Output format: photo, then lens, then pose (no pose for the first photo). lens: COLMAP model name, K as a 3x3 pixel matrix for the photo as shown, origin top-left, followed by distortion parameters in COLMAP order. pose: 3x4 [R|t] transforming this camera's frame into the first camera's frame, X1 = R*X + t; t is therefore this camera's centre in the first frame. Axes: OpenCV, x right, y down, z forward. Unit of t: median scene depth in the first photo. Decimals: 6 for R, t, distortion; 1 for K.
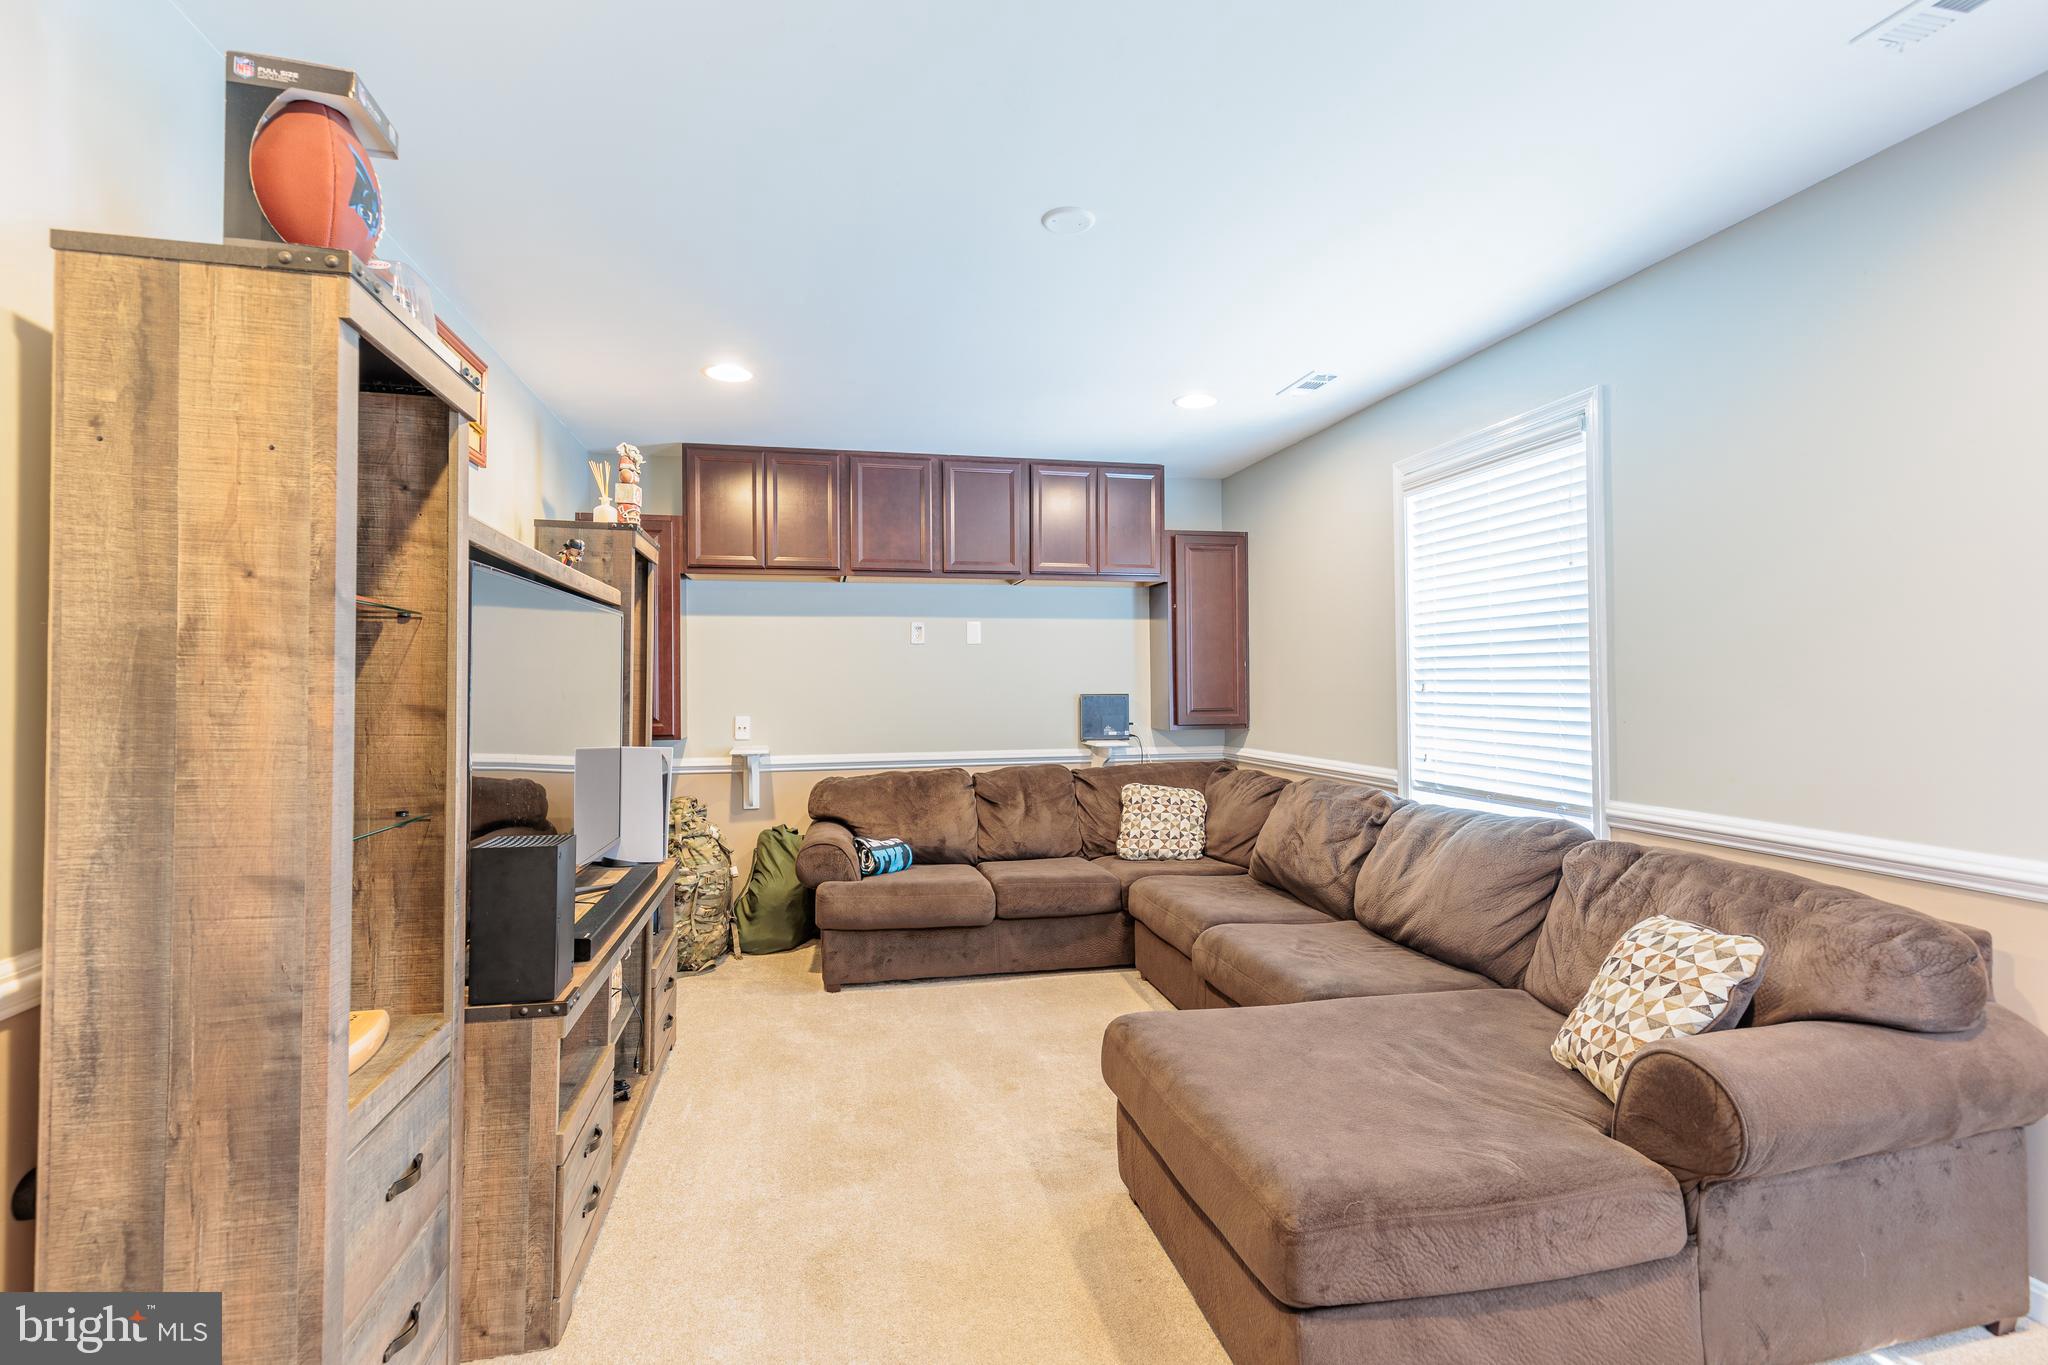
lens RADIAL K [[942.8, 0, 1022.5], [0, 942.8, 668.8], [0, 0, 1]] dist [0.016160, -0.000452]
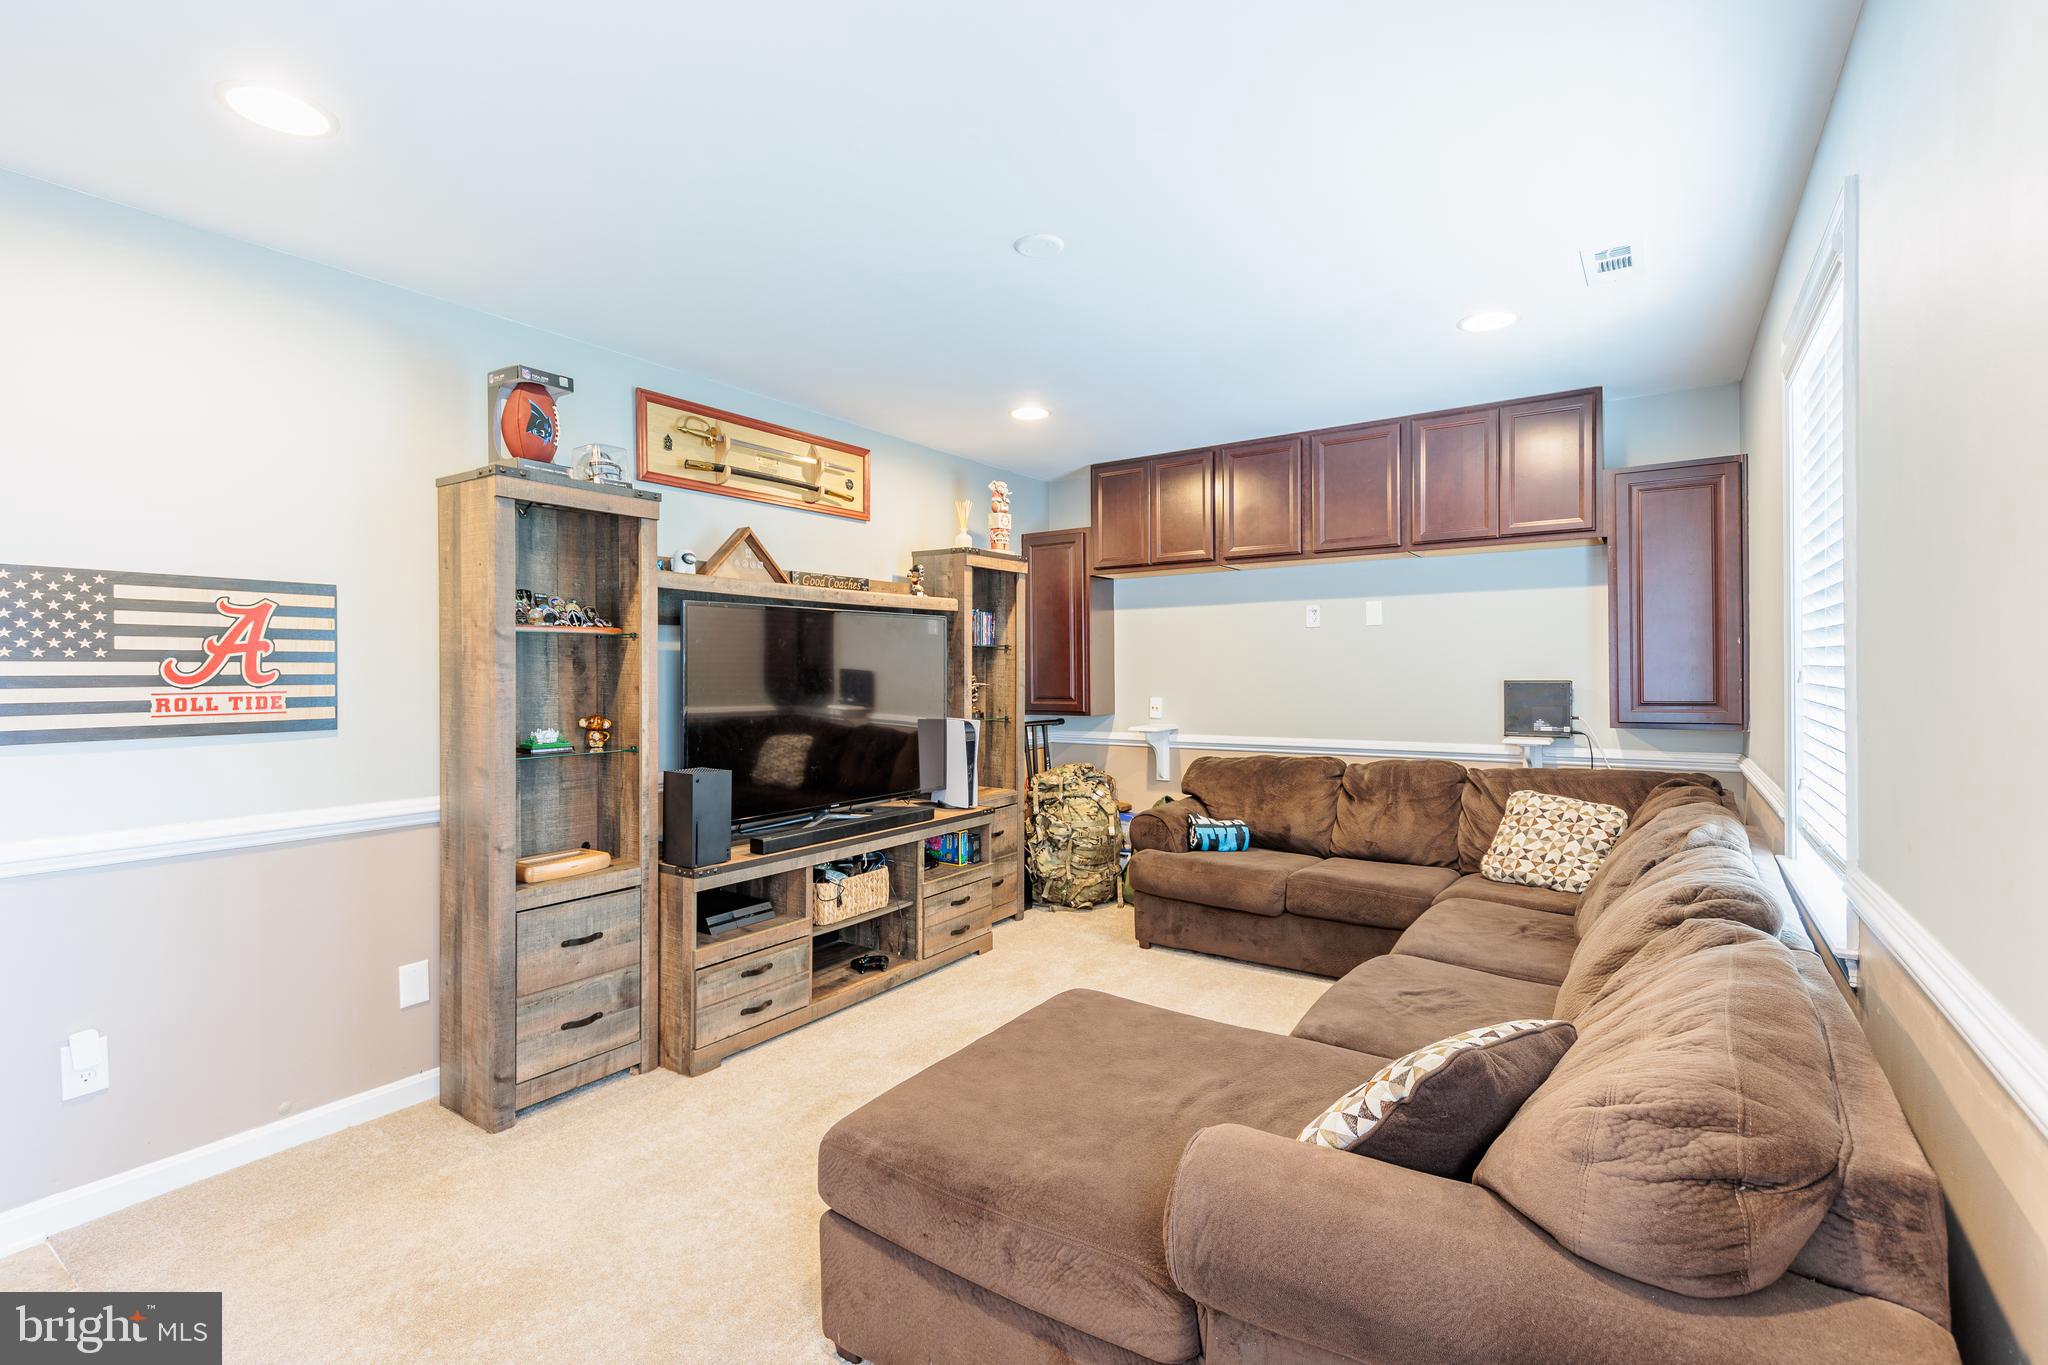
lens RADIAL K [[942.8, 0, 1022.5], [0, 942.8, 668.8], [0, 0, 1]] dist [0.016160, -0.000452]
pose [[0.681844, 0.000312, -0.731497, 0.445737], [0.016957, 0.999724, 0.016232, -0.005076], [0.731301, -0.023472, 0.681651, 0.129405]]
